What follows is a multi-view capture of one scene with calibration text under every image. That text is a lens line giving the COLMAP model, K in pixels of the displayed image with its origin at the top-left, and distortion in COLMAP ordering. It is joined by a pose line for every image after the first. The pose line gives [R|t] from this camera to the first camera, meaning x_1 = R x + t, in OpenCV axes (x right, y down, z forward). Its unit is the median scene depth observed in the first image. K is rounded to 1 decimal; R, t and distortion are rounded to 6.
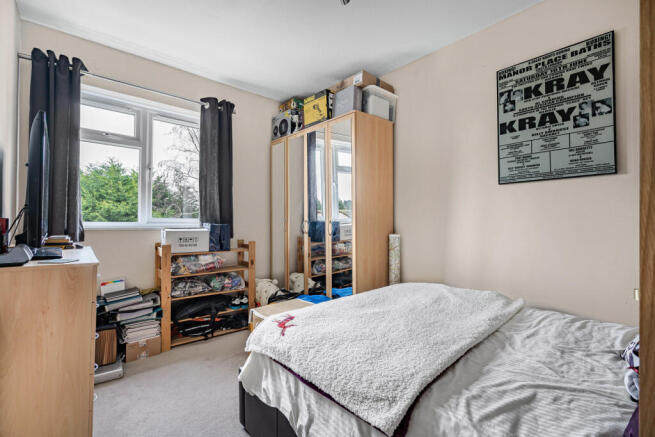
lens RADIAL K [[313.7, 0, 310.5], [0, 313.7, 215.3], [0, 0, 1]] dist [-0.006335, 0.001701]
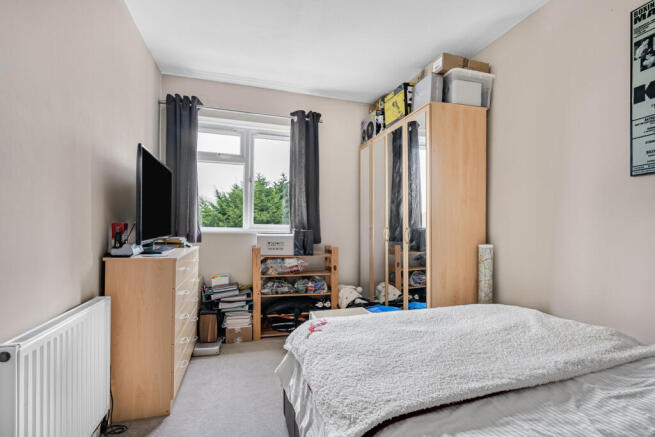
lens RADIAL K [[313.7, 0, 293.8], [0, 313.7, 228.5], [0, 0, 1]] dist [-0.006335, 0.001701]
pose [[0.899873, 0.009368, -0.436051, 0.170161], [-0.000945, 0.999809, 0.019528, 0.002882], [0.436151, -0.017161, 0.899710, 0.036826]]
